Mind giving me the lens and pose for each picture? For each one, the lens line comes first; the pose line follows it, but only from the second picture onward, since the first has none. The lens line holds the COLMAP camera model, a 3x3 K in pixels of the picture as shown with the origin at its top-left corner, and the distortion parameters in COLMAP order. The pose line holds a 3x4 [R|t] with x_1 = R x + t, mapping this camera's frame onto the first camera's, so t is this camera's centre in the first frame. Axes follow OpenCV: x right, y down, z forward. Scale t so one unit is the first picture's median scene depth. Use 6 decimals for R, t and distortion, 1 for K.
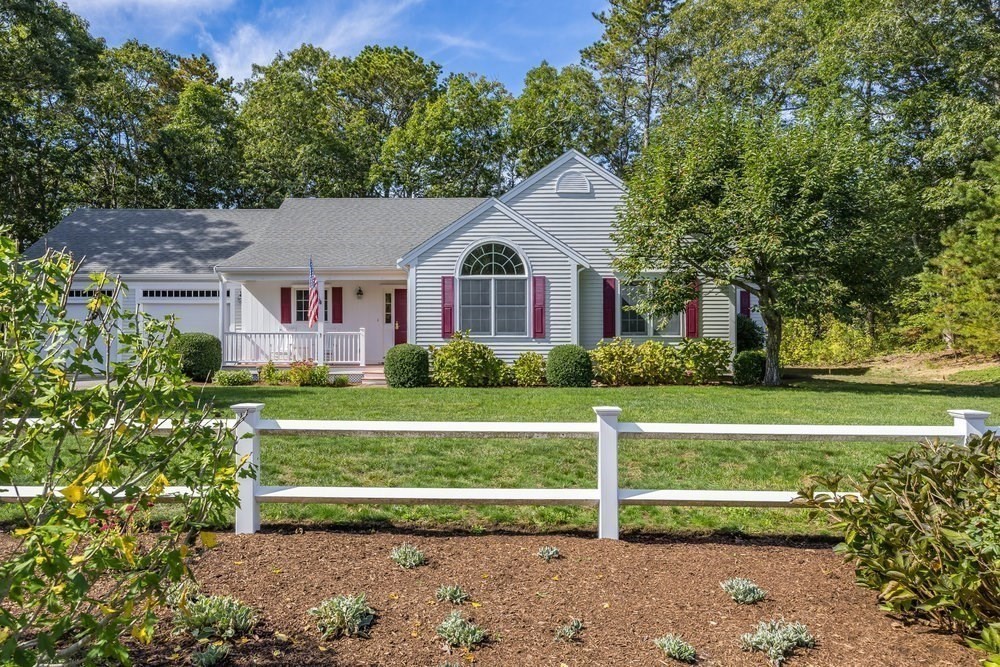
lens RADIAL K [[722.4, 0, 495.2], [0, 722.4, 332.1], [0, 0, 1]] dist [0.013051, 0.004927]
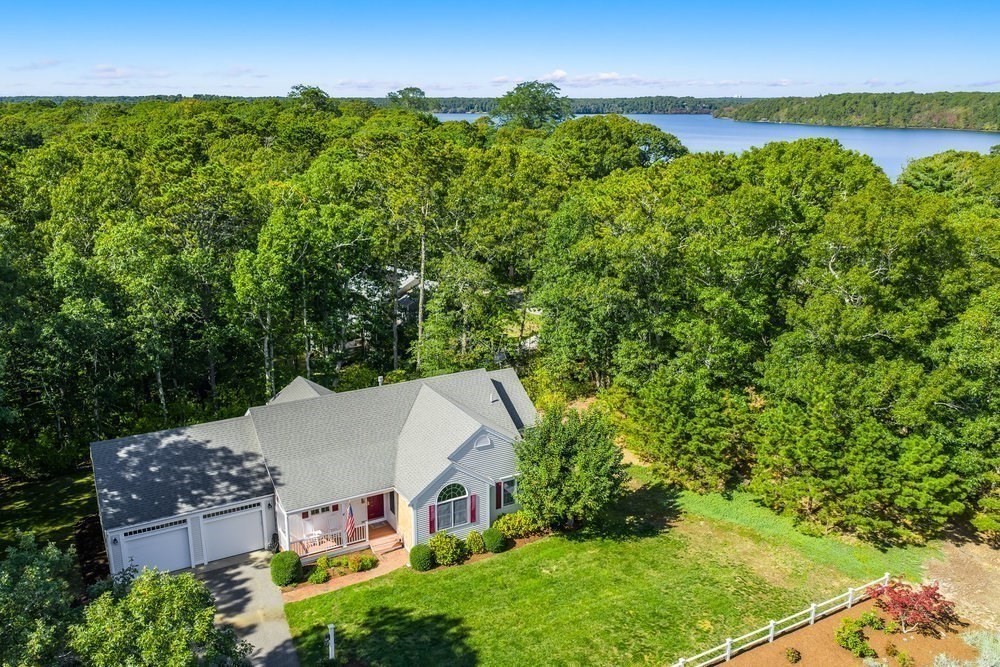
lens RADIAL K [[823.3, 0, 495.3], [0, 823.3, 333.4], [0, 0, 1]] dist [0.008315, -0.024272]
pose [[0.864645, -0.135283, 0.483825, -0.823608], [-0.001679, 0.962277, 0.272065, -0.998823], [-0.502380, -0.236052, 0.831802, -0.735380]]
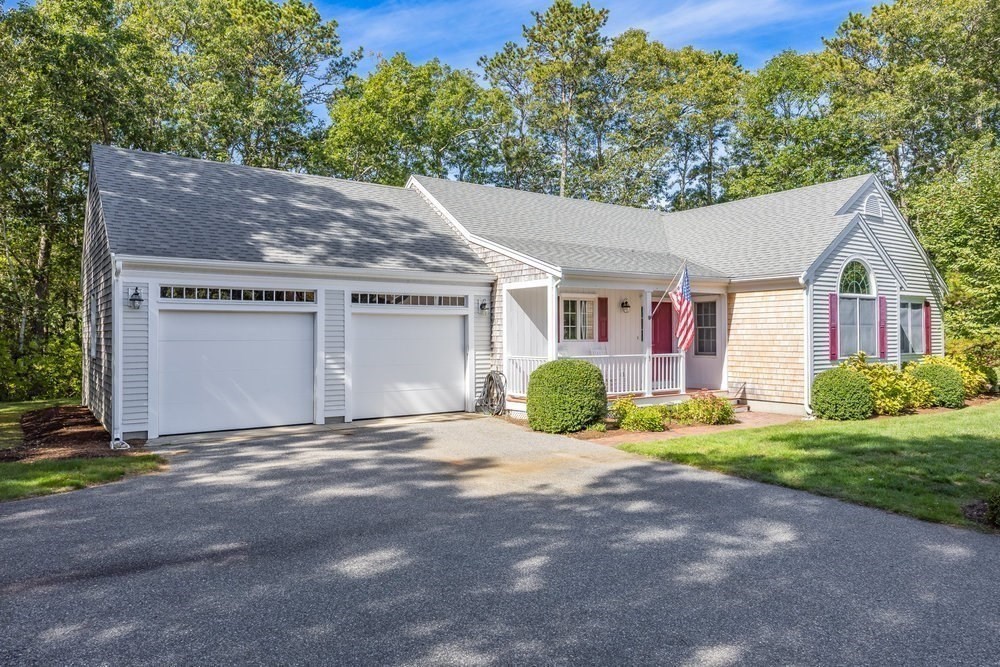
lens RADIAL K [[691.9, 0, 497.5], [0, 691.9, 333.4], [0, 0, 1]] dist [0.039507, -0.000075]
pose [[0.803634, -0.003354, 0.595115, -0.832829], [0.001500, 0.999992, 0.003611, -0.026559], [-0.595123, -0.002009, 0.803632, 0.472102]]
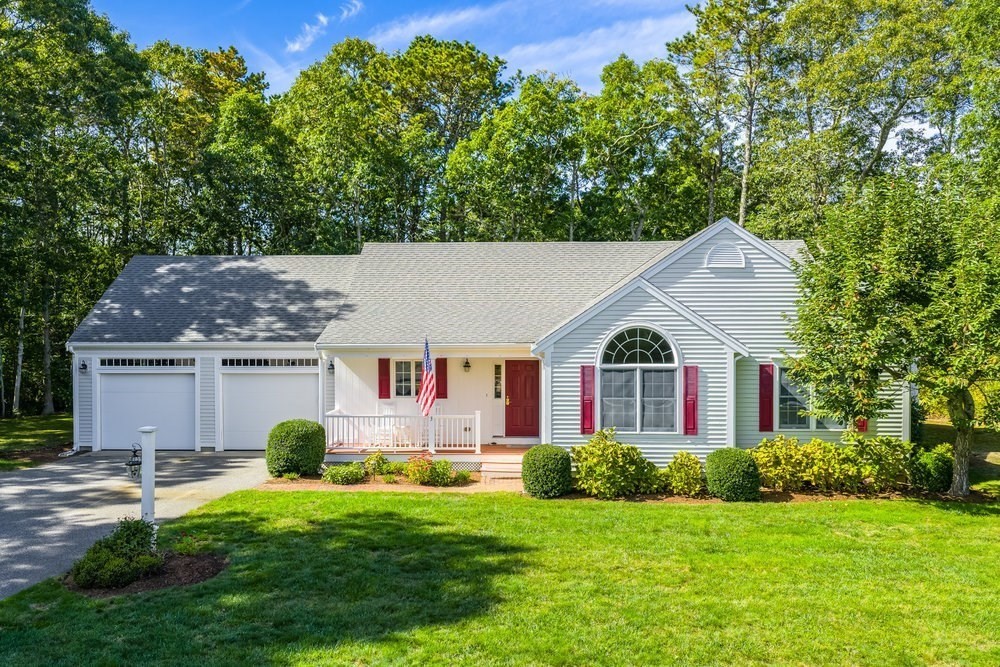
lens RADIAL K [[823.3, 0, 494.2], [0, 823.3, 340.4], [0, 0, 1]] dist [0.008315, -0.024272]
pose [[0.999750, -0.002188, -0.022263, -0.139345], [0.002825, 0.999587, 0.028606, -0.121251], [0.022191, -0.028662, 0.999343, -0.015217]]
